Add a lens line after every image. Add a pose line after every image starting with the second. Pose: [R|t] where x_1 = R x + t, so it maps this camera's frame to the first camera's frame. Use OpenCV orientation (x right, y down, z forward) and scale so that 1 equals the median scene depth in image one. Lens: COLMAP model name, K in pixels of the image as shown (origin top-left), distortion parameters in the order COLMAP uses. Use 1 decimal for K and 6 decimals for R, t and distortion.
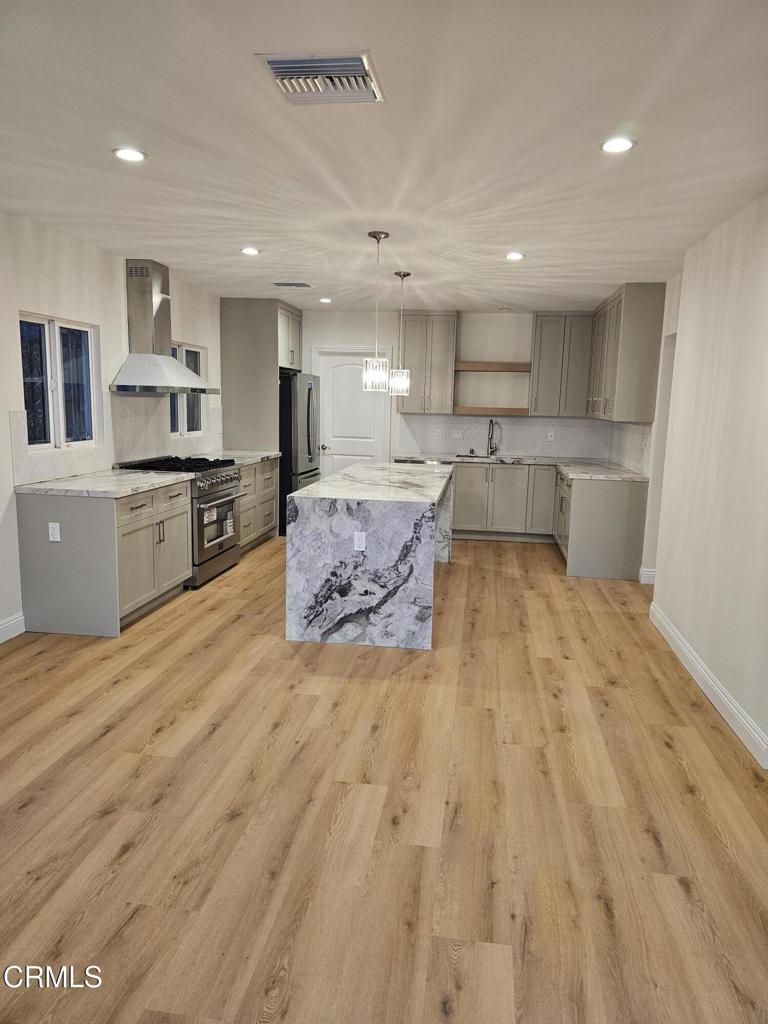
lens RADIAL K [[699.6, 0, 384.0], [0, 699.6, 512.0], [0, 0, 1]] dist [0.072973, -0.087367]
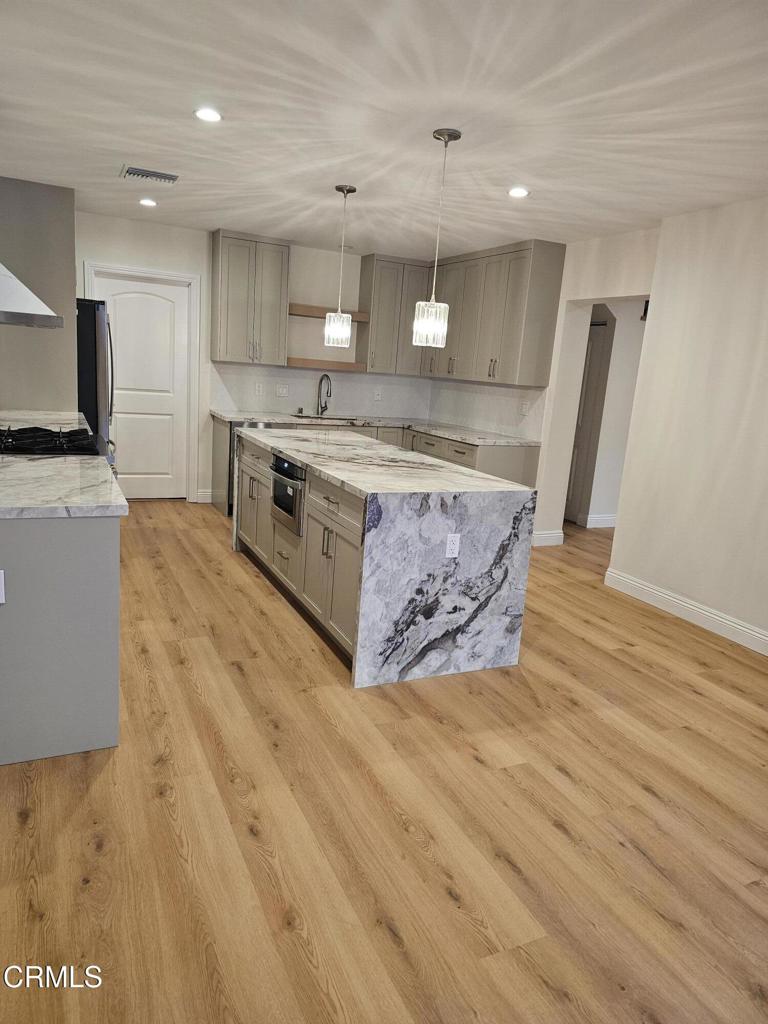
lens RADIAL K [[699.6, 0, 384.0], [0, 699.6, 512.0], [0, 0, 1]] dist [0.072973, -0.087367]
pose [[0.828221, -0.079319, 0.554759, -0.516566], [0.035019, 0.995323, 0.090029, -0.066457], [-0.559306, -0.055137, 0.827126, 0.399380]]
